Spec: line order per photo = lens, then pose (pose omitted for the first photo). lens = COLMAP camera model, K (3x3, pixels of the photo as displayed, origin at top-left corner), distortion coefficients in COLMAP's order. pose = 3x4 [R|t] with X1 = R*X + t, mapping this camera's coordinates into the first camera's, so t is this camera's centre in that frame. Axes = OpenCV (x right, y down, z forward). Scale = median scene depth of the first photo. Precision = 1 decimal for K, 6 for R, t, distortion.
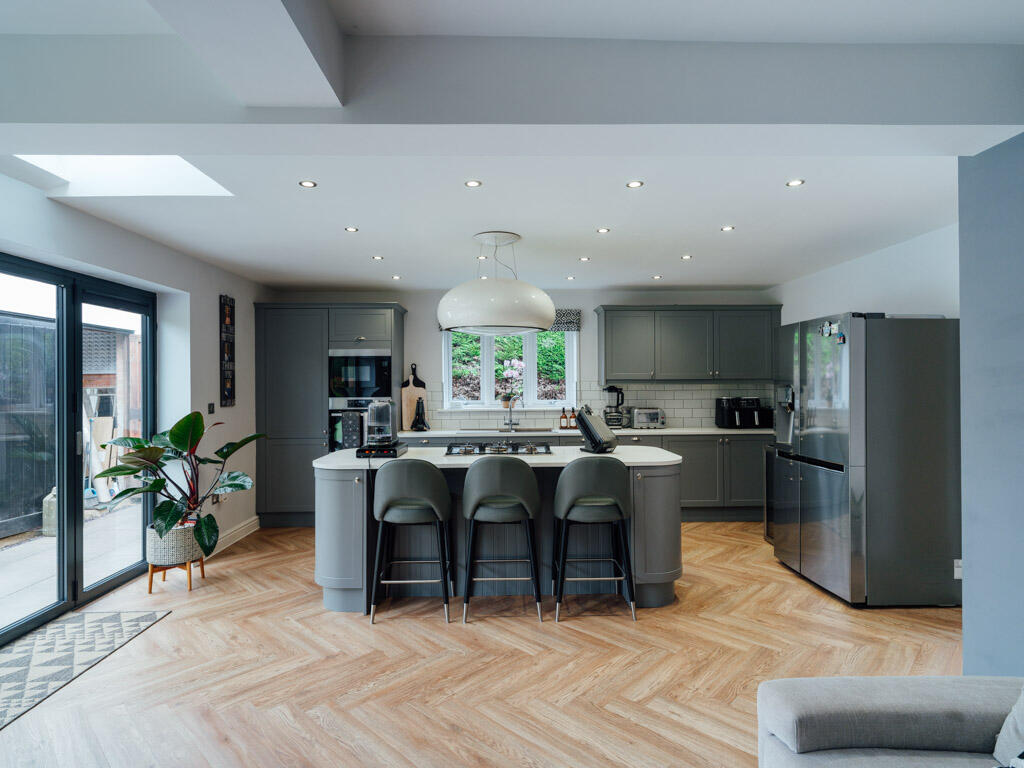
lens RADIAL K [[548.9, 0, 507.9], [0, 548.9, 383.4], [0, 0, 1]] dist [0.004994, -0.002234]
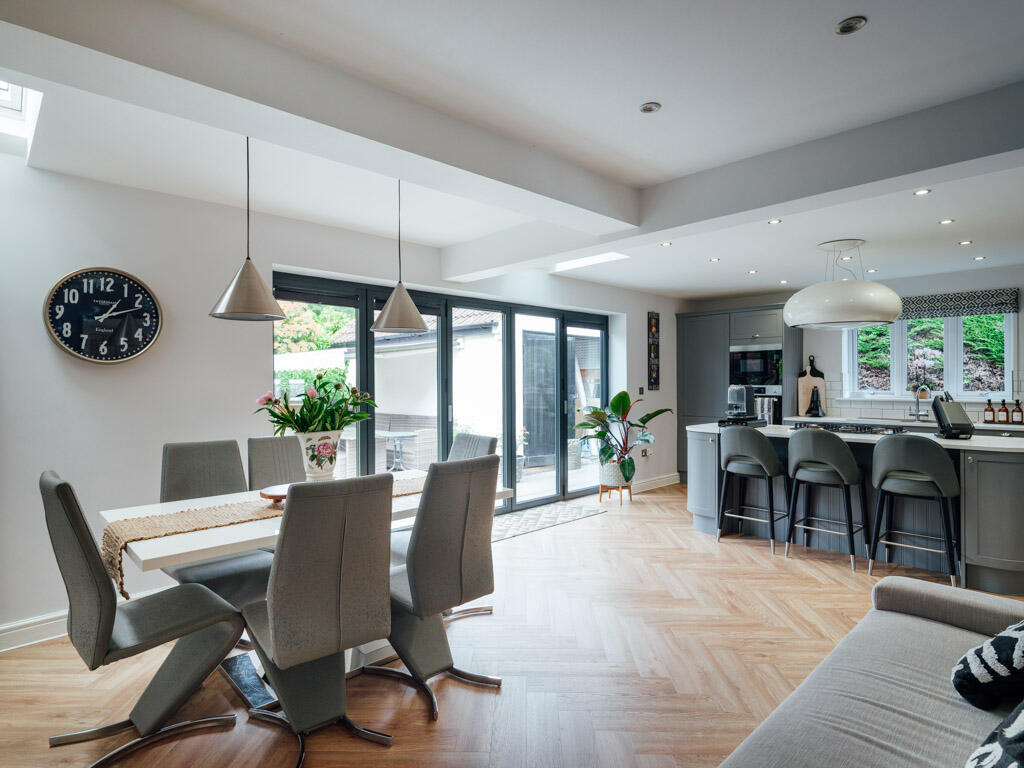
lens RADIAL K [[547.8, 0, 512.0], [0, 547.8, 384.0], [0, 0, 1]] dist [-0.002301, -0.001181]
pose [[0.676334, 0.008087, -0.736551, 0.329145], [-0.000057, 0.999940, 0.010927, 0.012675], [0.736595, -0.007348, 0.676294, -0.259902]]
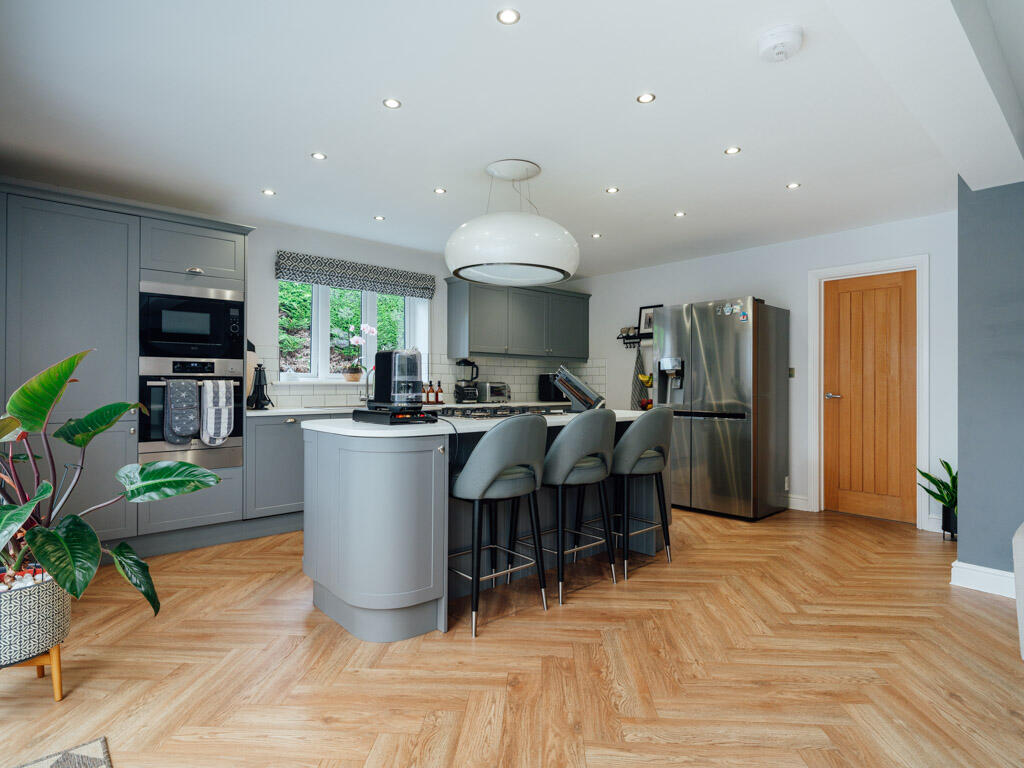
lens RADIAL K [[548.9, 0, 507.9], [0, 548.9, 383.4], [0, 0, 1]] dist [0.004994, -0.002234]
pose [[0.757769, 0.010927, 0.652432, -0.544132], [-0.009762, 0.999938, -0.005409, 0.073215], [-0.652450, -0.002270, 0.757828, 0.310944]]
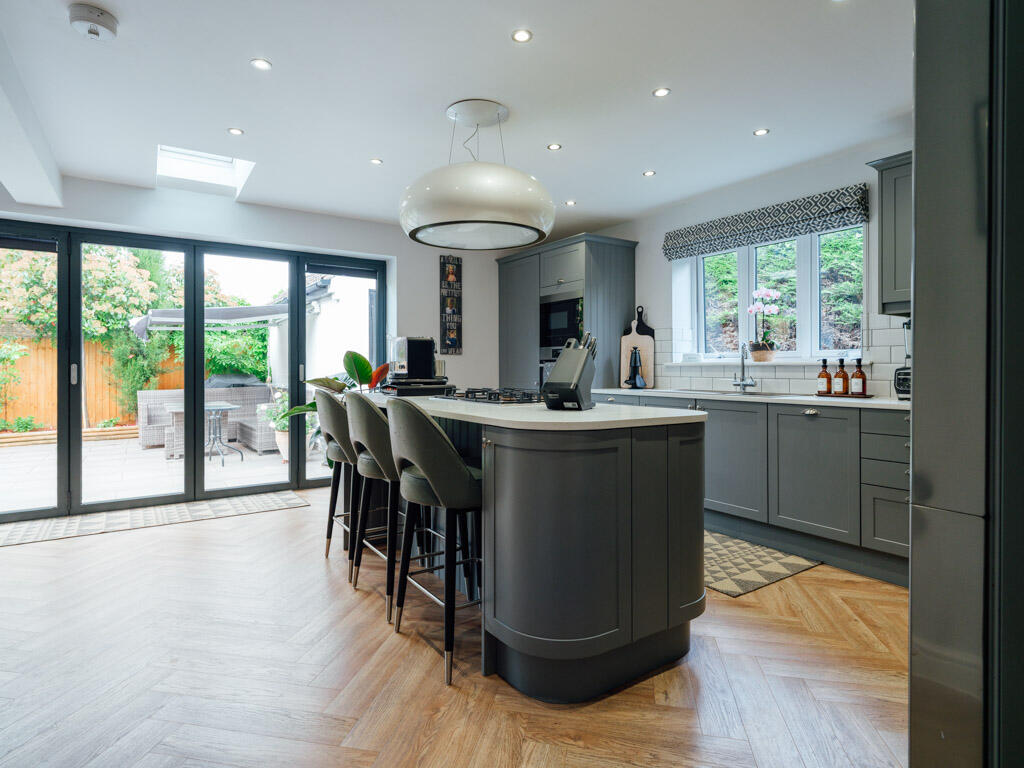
lens RADIAL K [[554.8, 0, 512.0], [0, 554.8, 366.7], [0, 0, 1]] dist [0.003544, -0.000247]
pose [[0.541900, 0.006313, -0.840419, 0.591924], [-0.002883, 0.999980, 0.005653, 0.070293], [0.840438, -0.000640, 0.541908, 0.573232]]
